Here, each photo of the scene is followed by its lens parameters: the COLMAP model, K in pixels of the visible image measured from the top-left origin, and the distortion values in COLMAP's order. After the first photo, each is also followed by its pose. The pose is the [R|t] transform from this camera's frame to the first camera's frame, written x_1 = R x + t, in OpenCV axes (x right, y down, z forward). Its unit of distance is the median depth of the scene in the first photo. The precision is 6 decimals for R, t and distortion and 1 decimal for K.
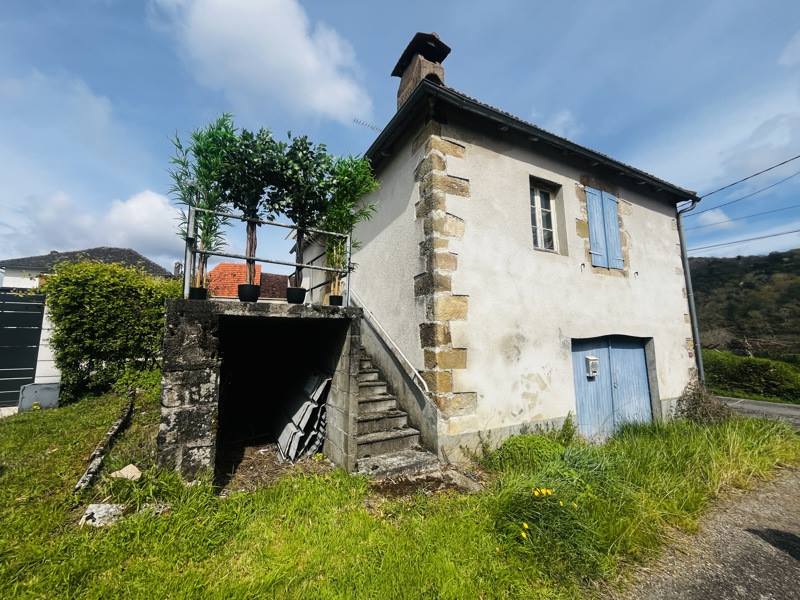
lens RADIAL K [[328.4, 0, 399.7], [0, 328.4, 297.5], [0, 0, 1]] dist [-0.001894, 0.000126]
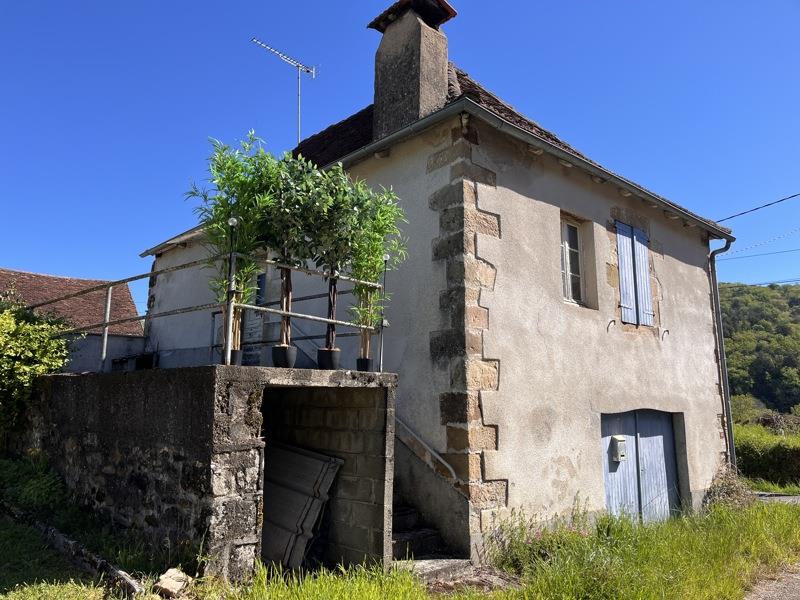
lens RADIAL K [[612.6, 0, 400.3], [0, 612.6, 301.5], [0, 0, 1]] dist [0.049343, -0.015178]
pose [[0.964458, 0.054664, 0.258521, -0.428956], [-0.043691, 0.997891, -0.048007, -0.065613], [-0.260600, 0.035006, 0.964812, -0.410699]]
